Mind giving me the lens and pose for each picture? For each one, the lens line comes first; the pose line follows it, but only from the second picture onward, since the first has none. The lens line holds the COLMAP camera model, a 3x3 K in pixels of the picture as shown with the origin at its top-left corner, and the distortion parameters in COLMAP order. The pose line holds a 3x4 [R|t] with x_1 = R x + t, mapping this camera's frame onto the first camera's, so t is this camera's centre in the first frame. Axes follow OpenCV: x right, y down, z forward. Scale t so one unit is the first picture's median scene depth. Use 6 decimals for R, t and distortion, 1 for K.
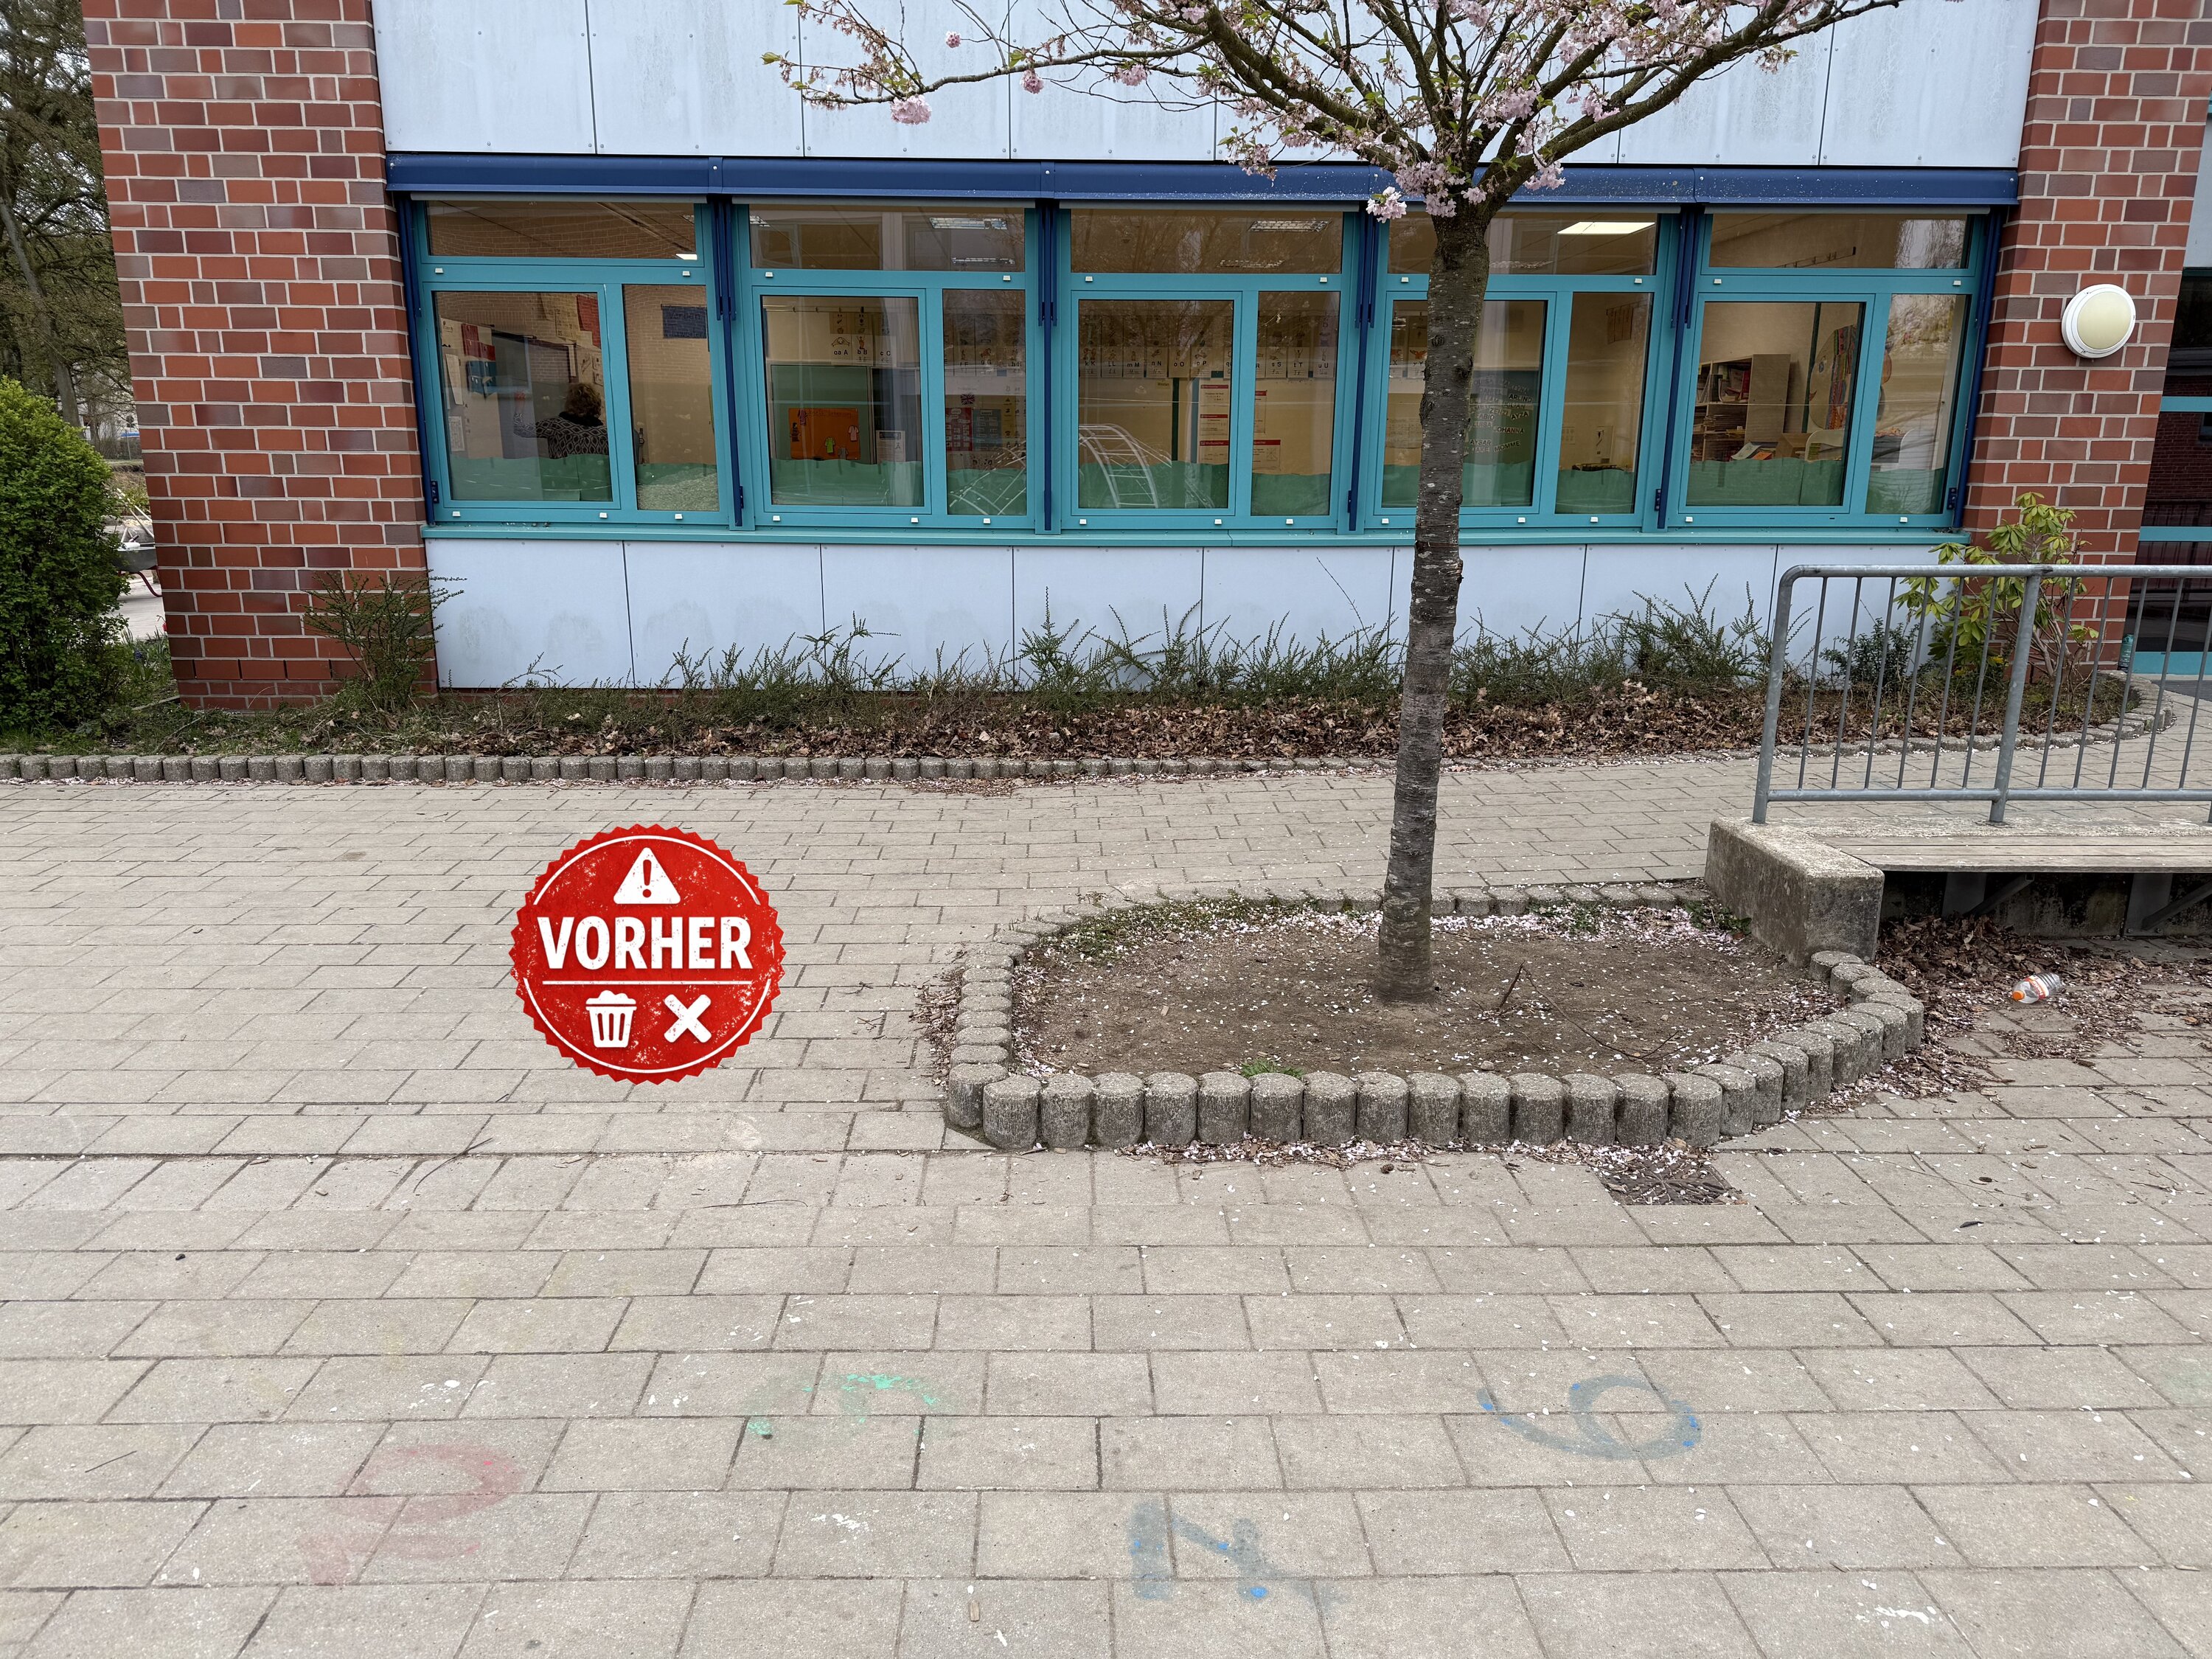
lens RADIAL K [[1530.2, 0, 1111.4], [0, 1530.2, 840.3], [0, 0, 1]] dist [0.063041, -0.069134]
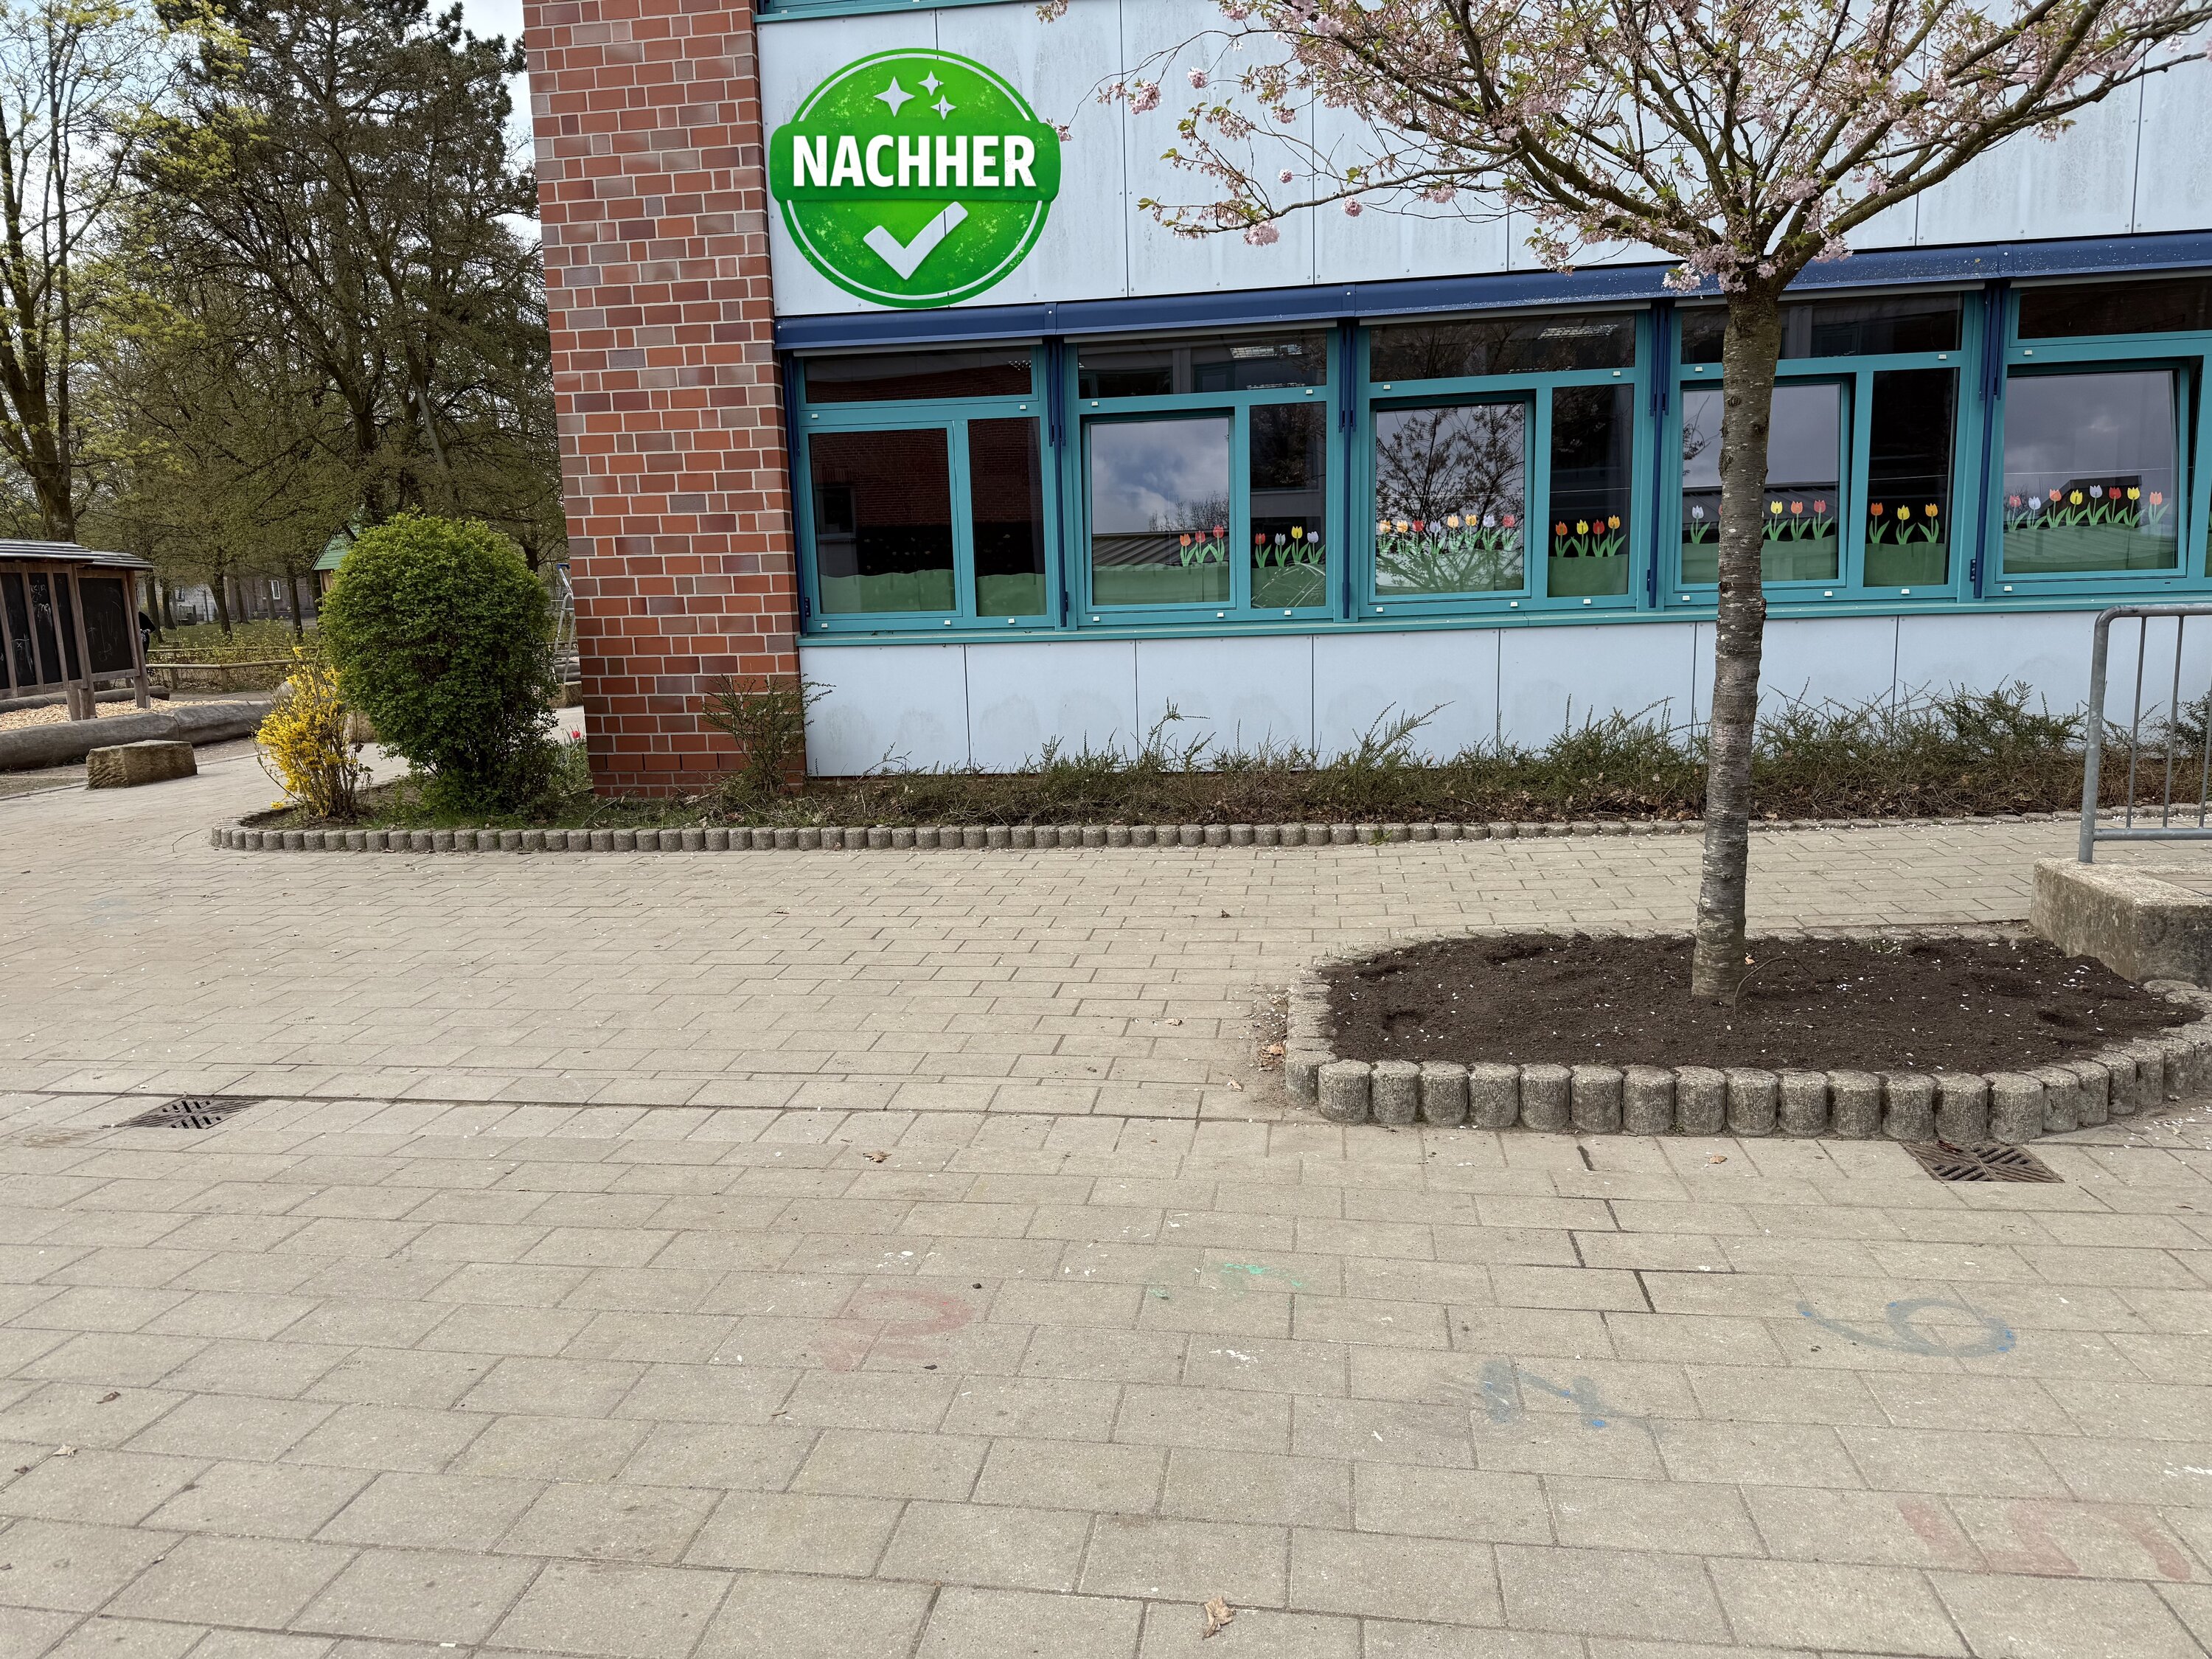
lens RADIAL K [[1530.2, 0, 1124.4], [0, 1530.2, 829.7], [0, 0, 1]] dist [0.063041, -0.069134]
pose [[0.984919, -0.008219, -0.172818, -0.025370], [-0.006431, 0.996442, -0.084040, 0.070878], [0.172894, 0.083884, 0.981362, -0.119934]]
